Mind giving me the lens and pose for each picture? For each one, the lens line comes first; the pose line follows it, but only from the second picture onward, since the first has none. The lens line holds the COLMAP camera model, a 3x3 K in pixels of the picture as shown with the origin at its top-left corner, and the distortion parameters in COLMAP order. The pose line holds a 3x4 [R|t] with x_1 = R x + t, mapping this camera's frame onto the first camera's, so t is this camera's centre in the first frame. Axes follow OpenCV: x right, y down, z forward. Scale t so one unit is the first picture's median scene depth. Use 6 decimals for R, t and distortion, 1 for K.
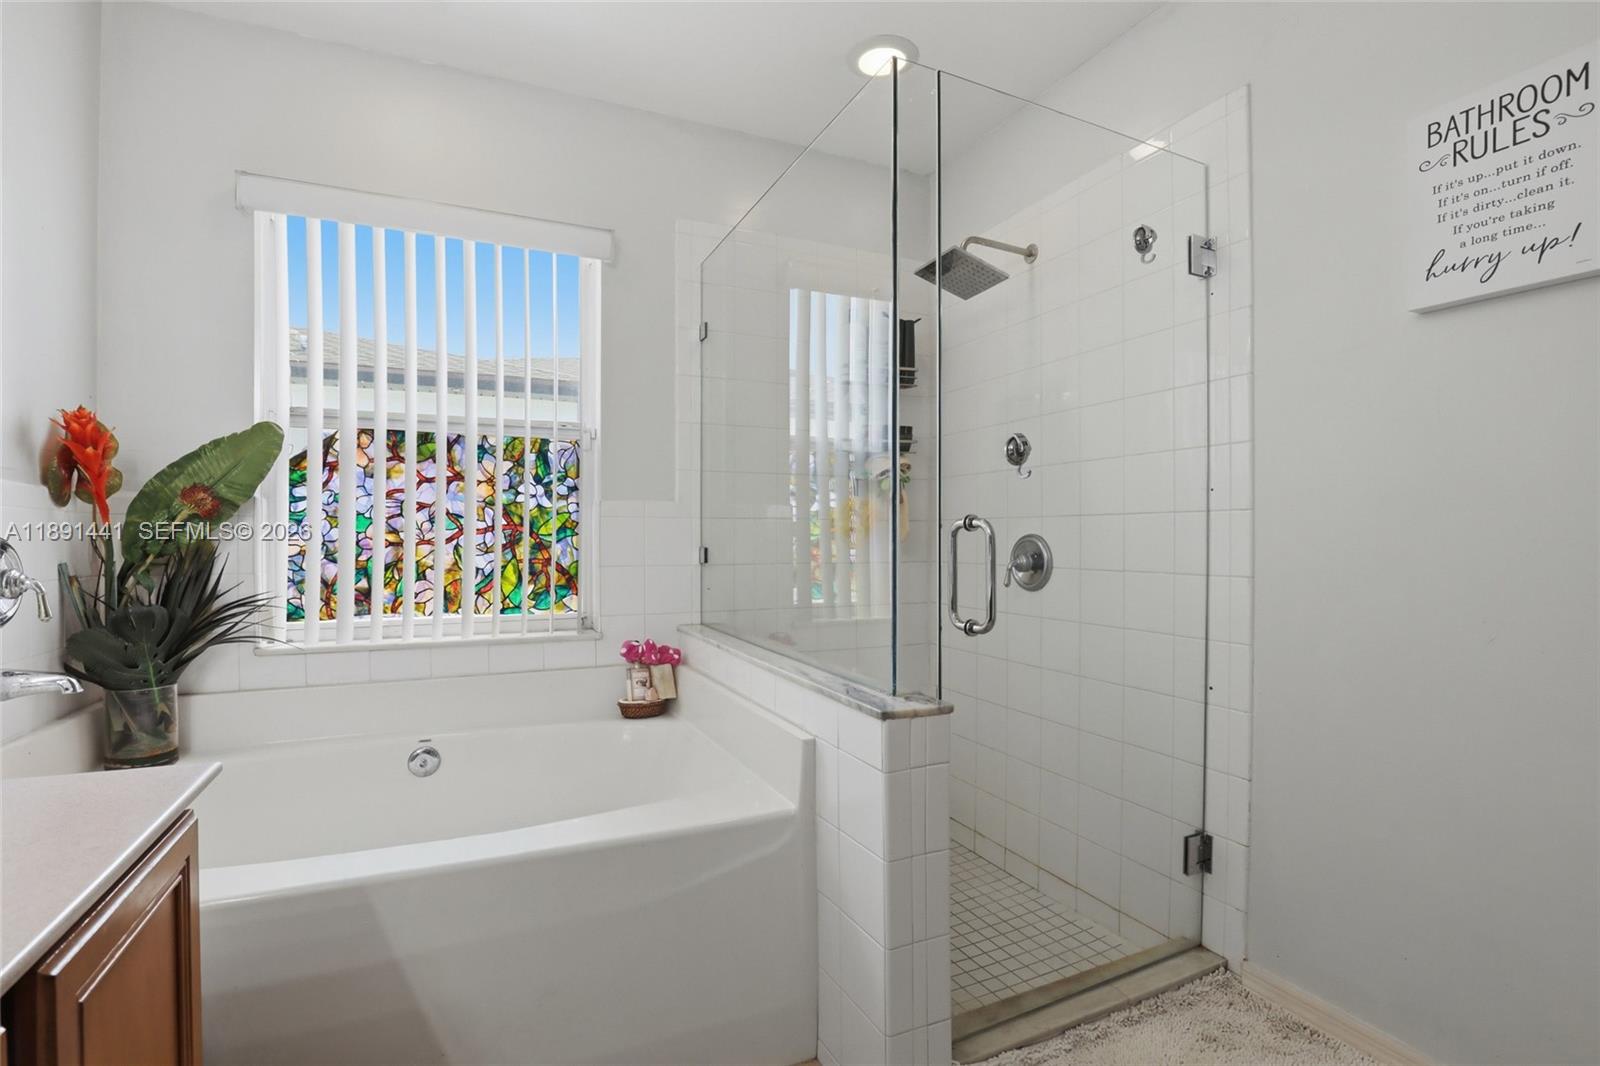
lens RADIAL K [[752.6, 0, 806.6], [0, 752.6, 532.0], [0, 0, 1]] dist [-0.016918, 0.000536]
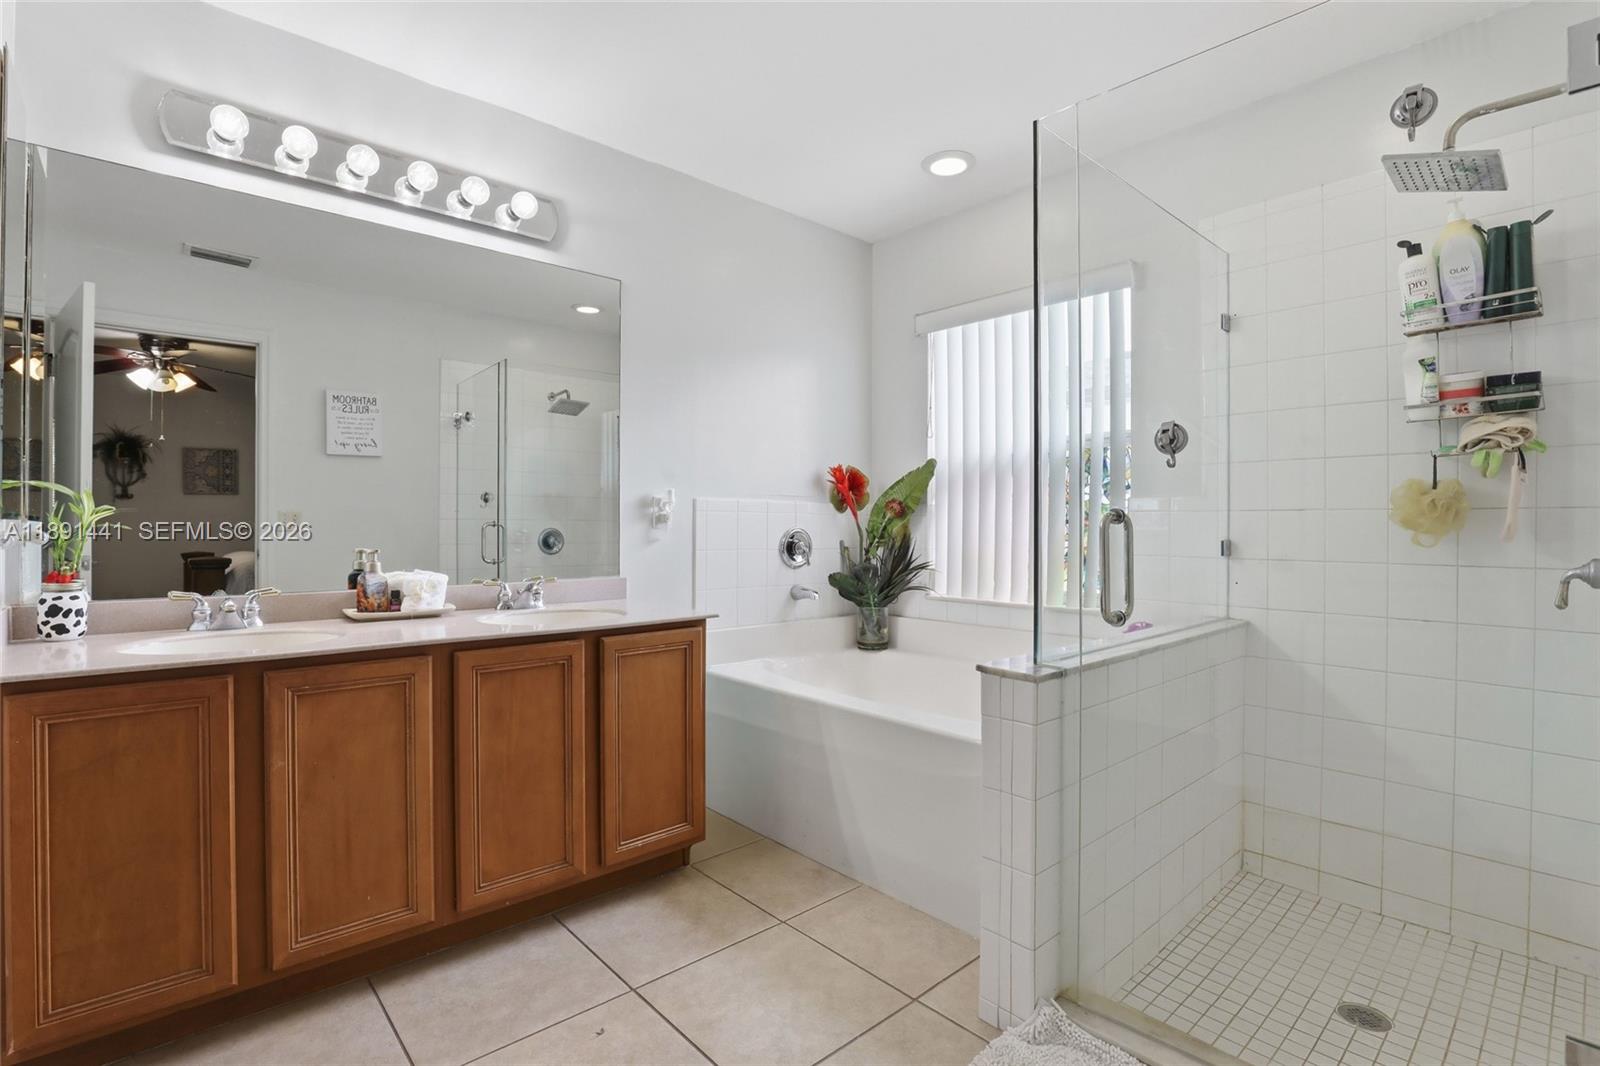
lens RADIAL K [[752.6, 0, 806.6], [0, 752.6, 532.0], [0, 0, 1]] dist [-0.016918, 0.000536]
pose [[0.310217, 0.010548, -0.950607, 0.868588], [0.003627, 0.999918, 0.012278, -0.007433], [0.950659, -0.007256, 0.310153, 0.236707]]
